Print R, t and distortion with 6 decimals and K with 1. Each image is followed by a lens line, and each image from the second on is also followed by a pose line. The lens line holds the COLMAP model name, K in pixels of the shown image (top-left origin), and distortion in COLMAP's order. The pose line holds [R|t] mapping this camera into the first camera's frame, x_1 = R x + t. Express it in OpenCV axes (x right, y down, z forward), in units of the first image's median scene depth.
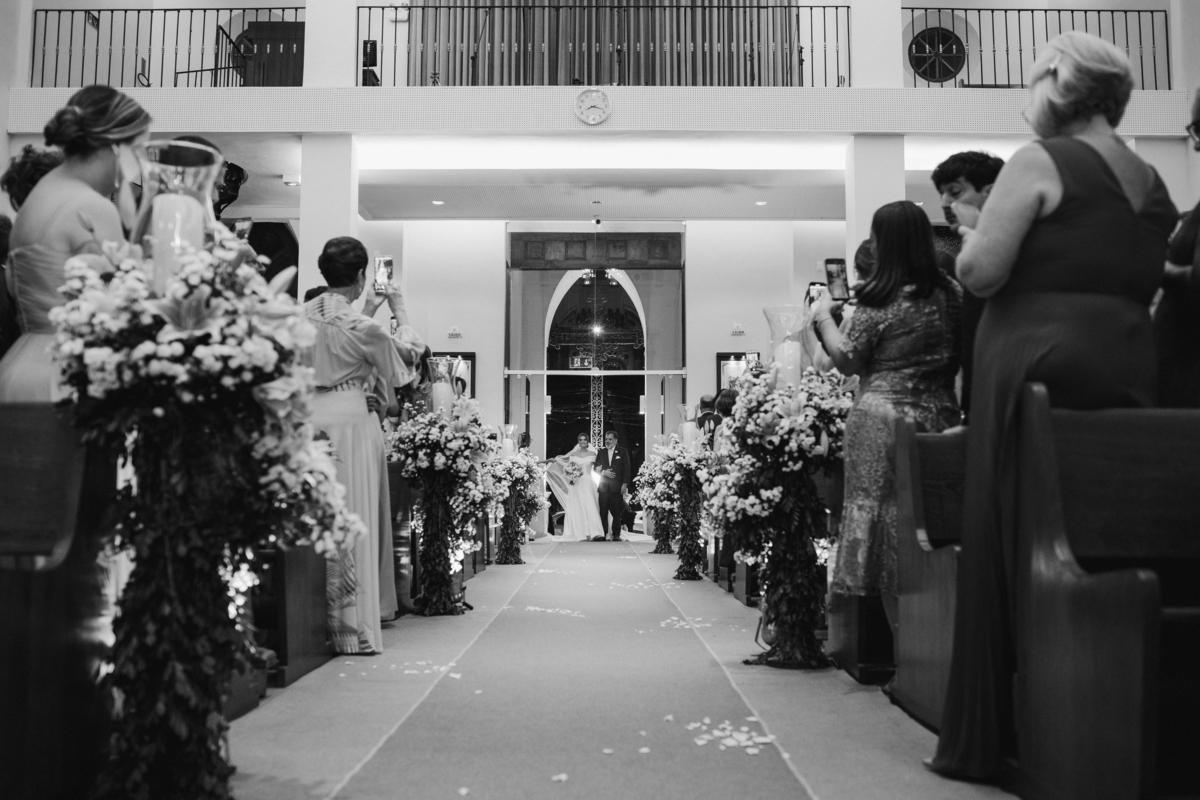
lens RADIAL K [[1206.4, 0, 600.0], [0, 1206.4, 400.0], [0, 0, 1]] dist [-0.075525, -0.002986]
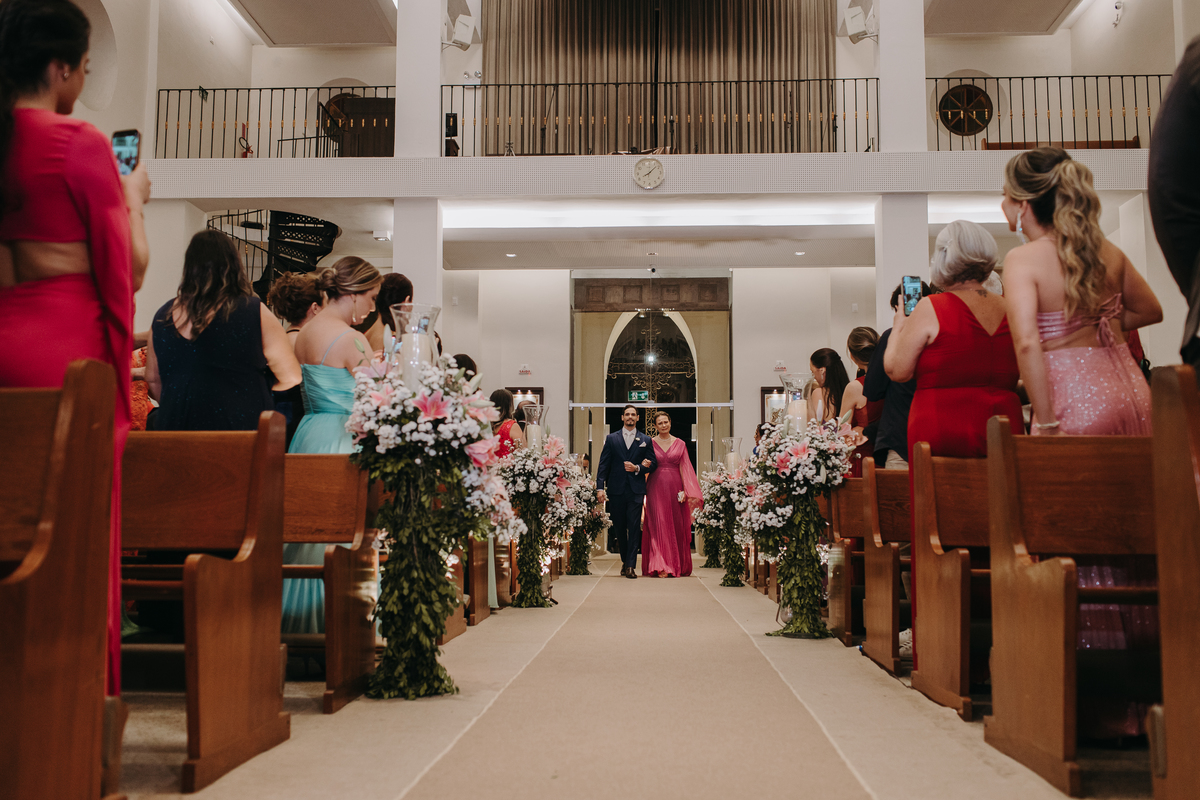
lens RADIAL K [[1185.3, 0, 600.0], [0, 1185.3, 400.0], [0, 0, 1]] dist [0.001570, -0.003599]
pose [[0.998992, -0.002924, -0.044804, -0.005615], [0.002017, 0.999793, -0.020259, -0.015007], [0.044854, 0.020148, 0.998790, -0.253345]]
